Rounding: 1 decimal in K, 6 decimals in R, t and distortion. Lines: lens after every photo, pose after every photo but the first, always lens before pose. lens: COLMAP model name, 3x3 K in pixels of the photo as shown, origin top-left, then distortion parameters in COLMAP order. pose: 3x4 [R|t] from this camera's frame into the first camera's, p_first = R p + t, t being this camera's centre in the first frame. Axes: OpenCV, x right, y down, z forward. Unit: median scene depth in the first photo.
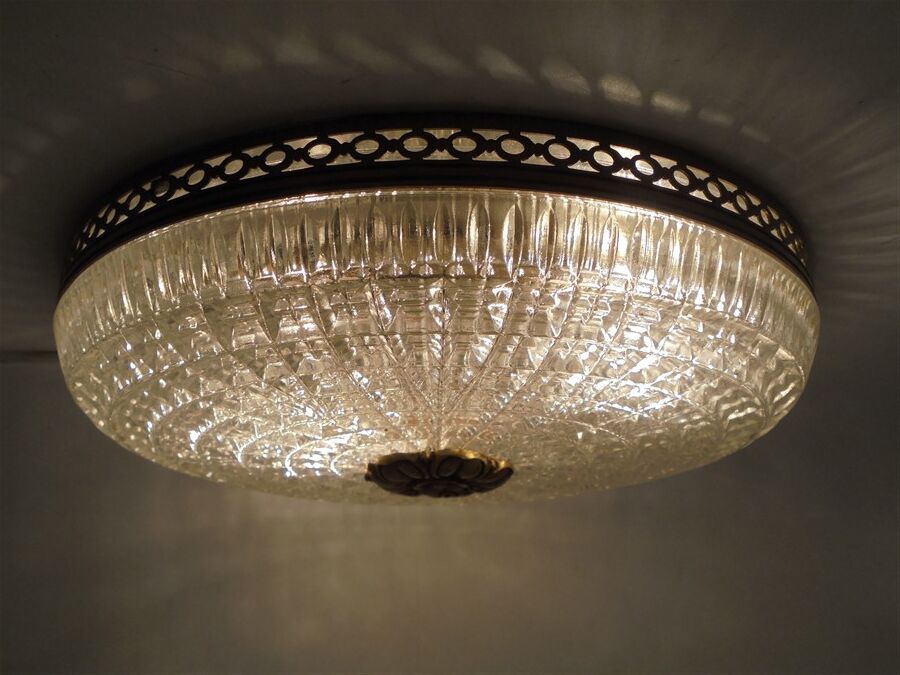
lens RADIAL K [[1001.8, 0, 447.3], [0, 1001.8, 336.5], [0, 0, 1]] dist [-0.005268, 0.000000]
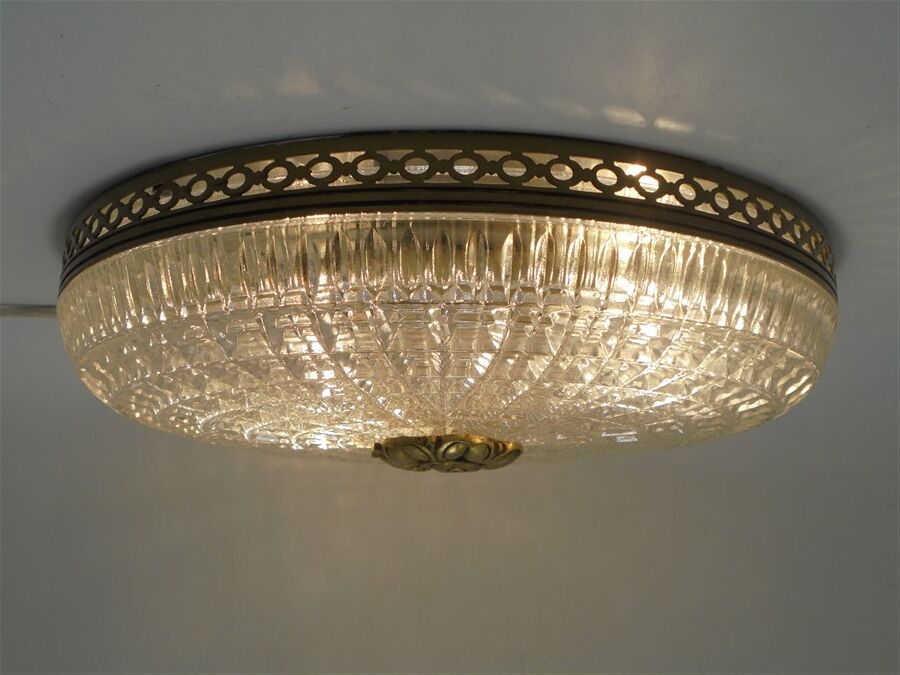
lens RADIAL K [[1129.5, 0, 457.8], [0, 1129.5, 341.8], [0, 0, 1]] dist [-0.009398, 0.000000]
pose [[0.999608, 0.017143, -0.022143, 0.035192], [-0.014441, 0.993040, 0.116892, -0.140550], [0.023993, -0.116527, 0.992898, -0.130185]]
